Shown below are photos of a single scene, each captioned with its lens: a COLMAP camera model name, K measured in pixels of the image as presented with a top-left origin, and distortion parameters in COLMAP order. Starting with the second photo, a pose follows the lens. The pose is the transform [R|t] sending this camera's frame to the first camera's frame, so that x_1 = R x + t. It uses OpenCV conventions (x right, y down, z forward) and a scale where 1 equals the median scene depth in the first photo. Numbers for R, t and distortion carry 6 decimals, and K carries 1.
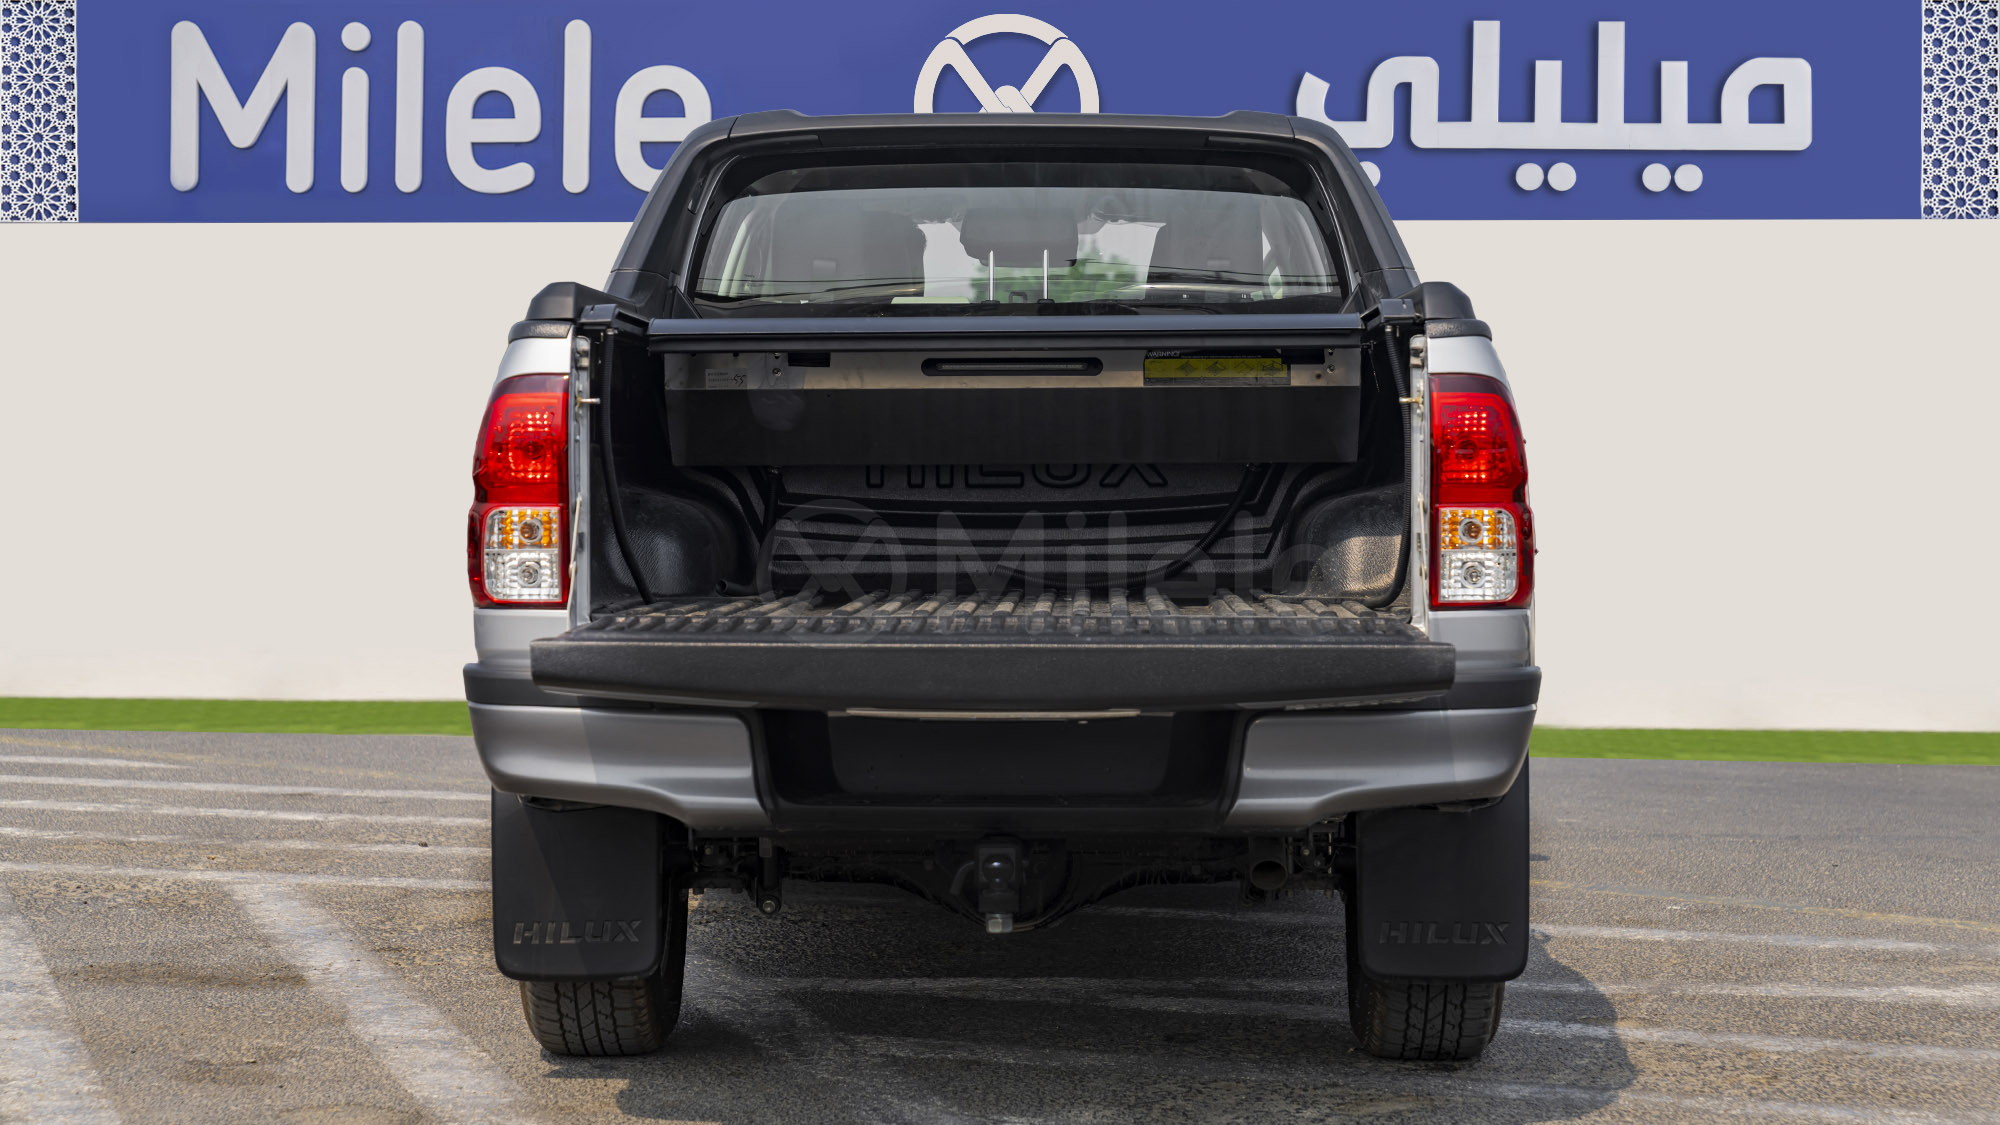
lens RADIAL K [[3962.7, 0, 1000.0], [0, 3962.7, 562.5], [0, 0, 1]] dist [0.265502, 0.358187]
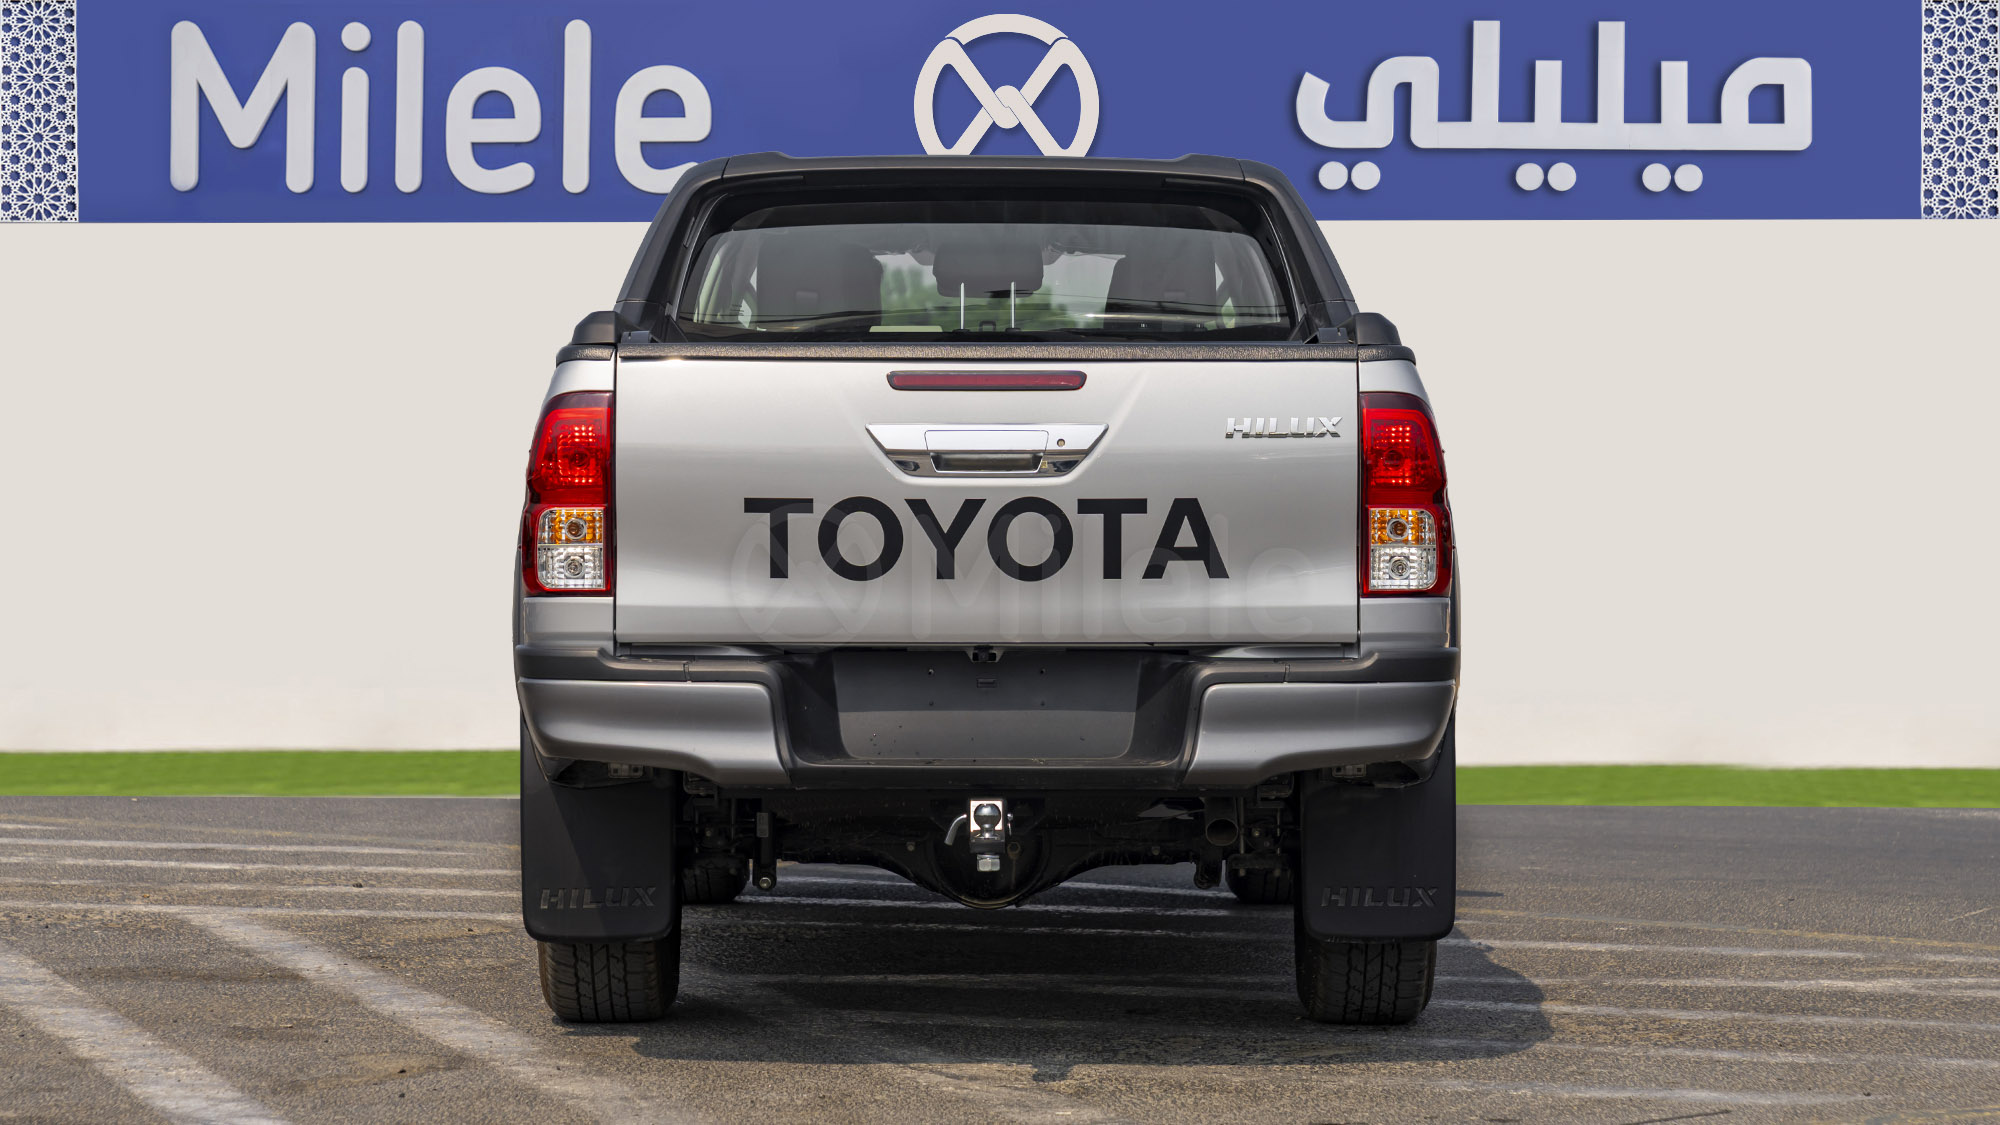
lens RADIAL K [[5392.6, 0, 1000.0], [0, 5392.6, 562.5], [0, 0, 1]] dist [0.592146, -0.419338]
pose [[0.999659, 0.000715, 0.026105, -0.032644], [-0.000082, 0.999707, -0.024211, 0.034714], [-0.026115, 0.024201, 0.999366, -0.490612]]
